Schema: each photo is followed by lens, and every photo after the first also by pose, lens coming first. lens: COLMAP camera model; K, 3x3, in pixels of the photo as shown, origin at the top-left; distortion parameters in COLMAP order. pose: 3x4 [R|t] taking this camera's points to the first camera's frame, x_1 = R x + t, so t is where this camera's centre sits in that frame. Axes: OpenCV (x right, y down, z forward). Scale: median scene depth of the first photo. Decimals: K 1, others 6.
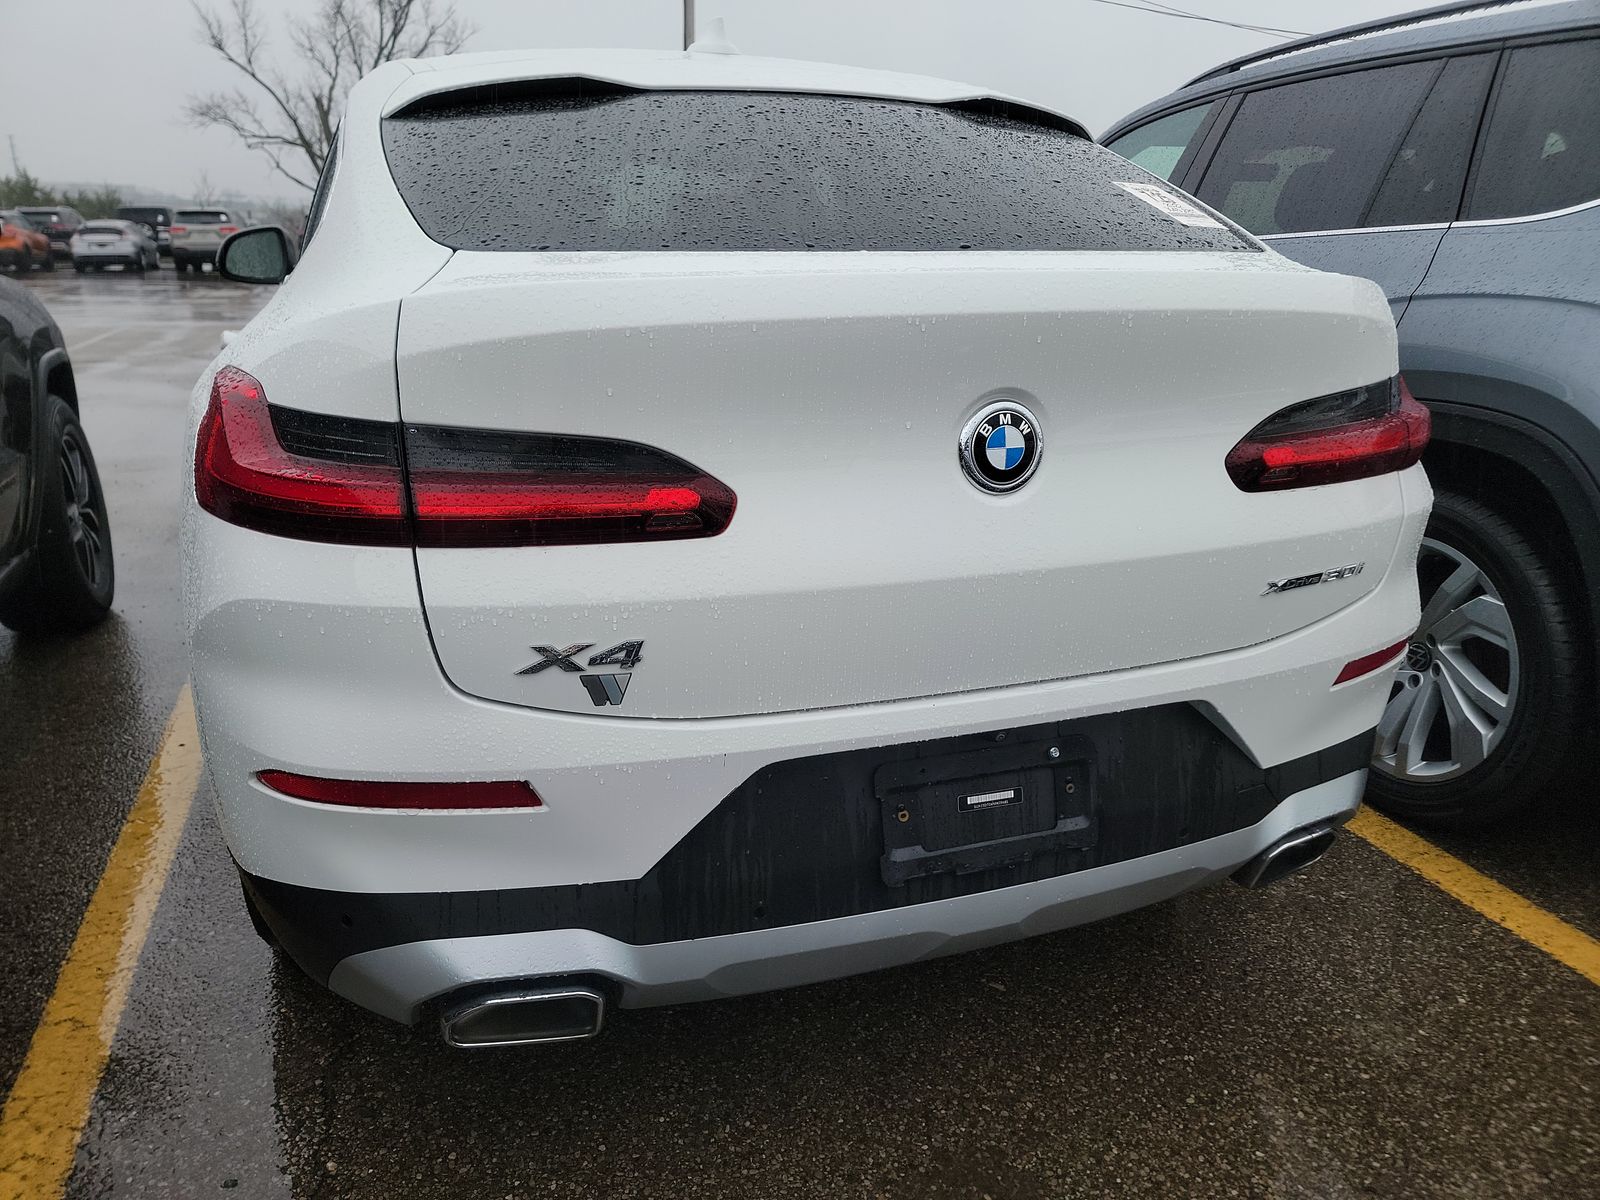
lens RADIAL K [[1124.3, 0, 768.8], [0, 1124.3, 603.0], [0, 0, 1]] dist [0.030415, -0.012718]
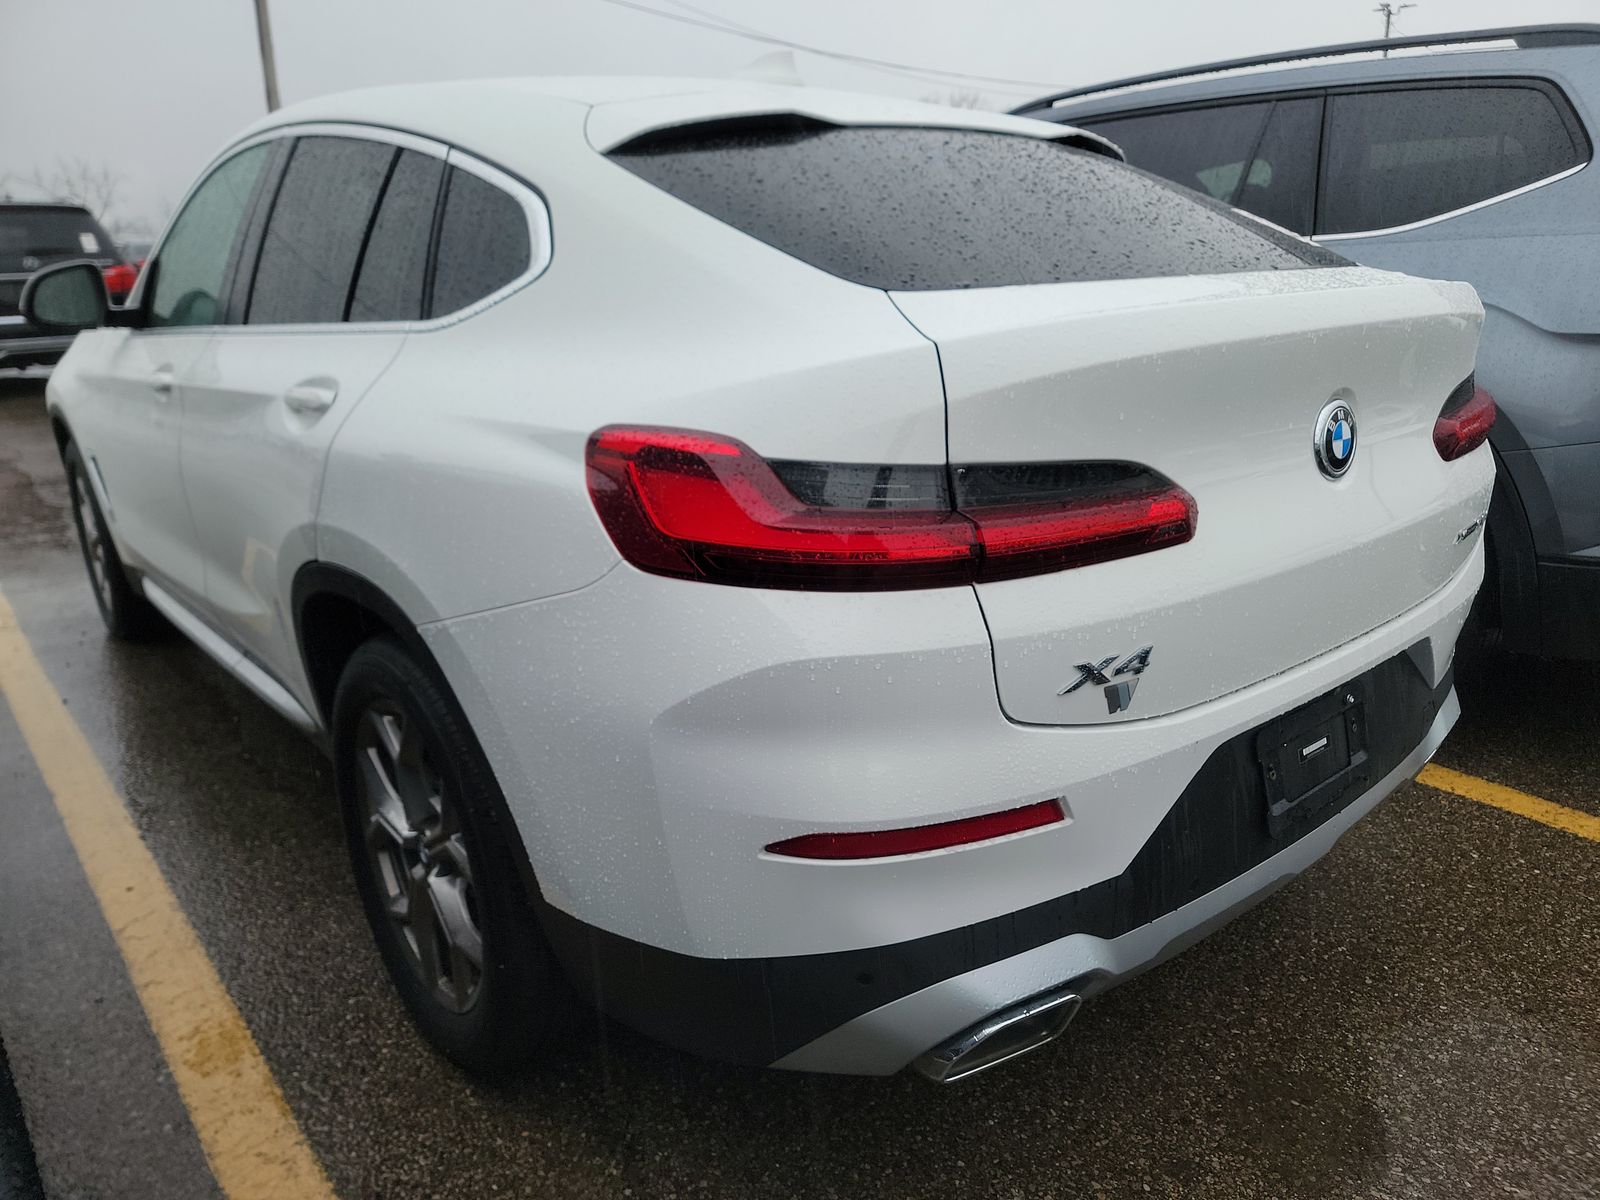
lens RADIAL K [[1124.3, 0, 820.0], [0, 1124.3, 601.7], [0, 0, 1]] dist [0.030415, -0.012718]
pose [[0.932674, -0.130404, 0.336323, -0.633761], [0.135495, 0.990742, 0.008397, -0.049665], [-0.334305, 0.037738, 0.941709, 0.081783]]
